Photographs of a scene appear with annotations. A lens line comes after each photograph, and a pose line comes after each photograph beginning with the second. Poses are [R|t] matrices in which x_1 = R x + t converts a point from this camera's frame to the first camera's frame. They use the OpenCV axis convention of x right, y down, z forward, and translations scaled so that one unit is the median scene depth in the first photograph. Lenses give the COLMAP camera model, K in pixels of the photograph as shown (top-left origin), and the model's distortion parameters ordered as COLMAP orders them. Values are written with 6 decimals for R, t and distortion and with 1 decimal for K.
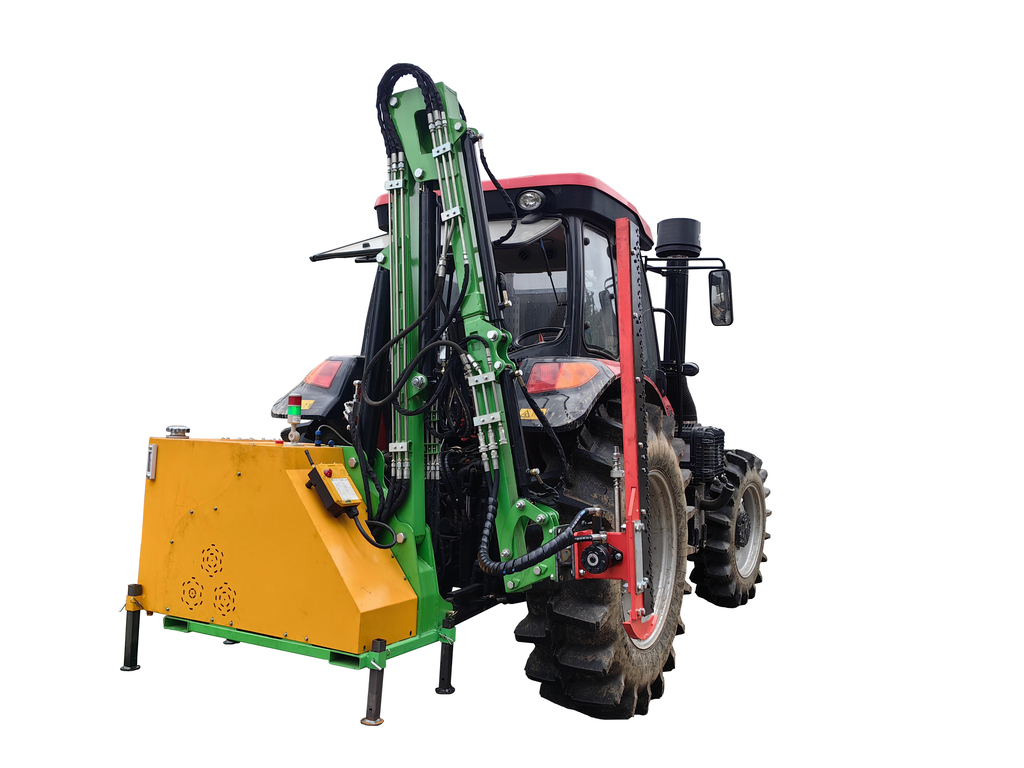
lens RADIAL K [[829.7, 0, 522.6], [0, 829.7, 386.8], [0, 0, 1]] dist [0.056398, -0.001882]
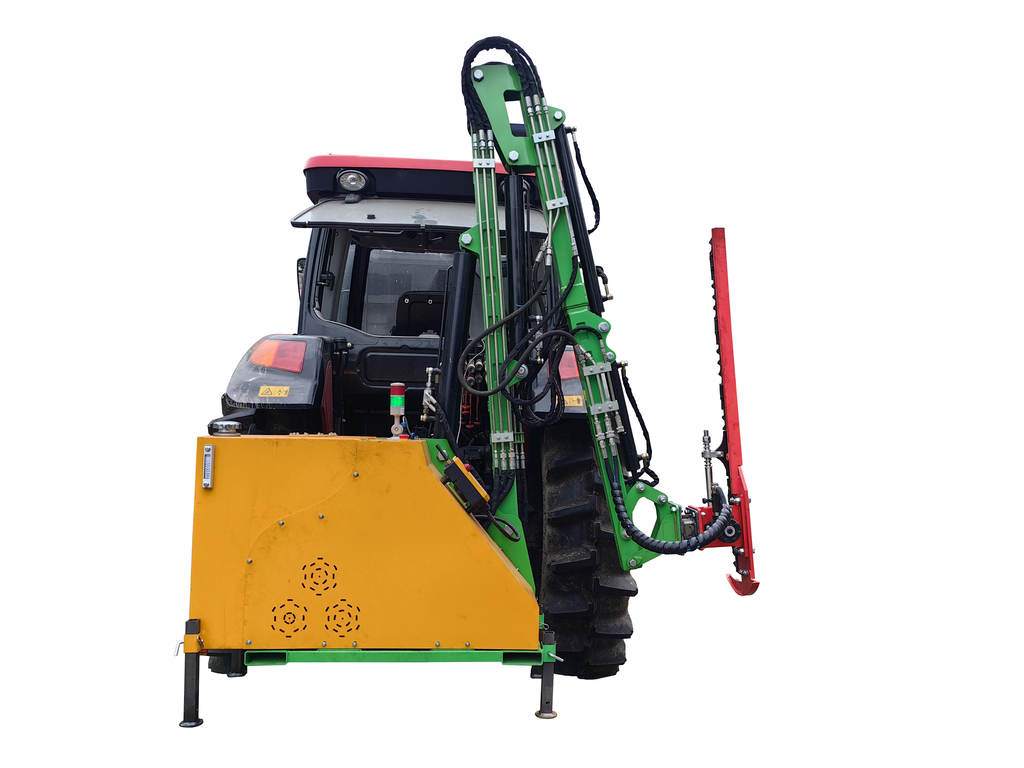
lens RADIAL K [[829.7, 0, 522.6], [0, 829.7, 386.8], [0, 0, 1]] dist [0.056398, -0.001882]
pose [[0.842494, -0.004117, 0.538690, -0.653045], [-0.014197, 0.999454, 0.029842, -0.016446], [-0.538518, -0.032790, 0.841976, 0.169601]]
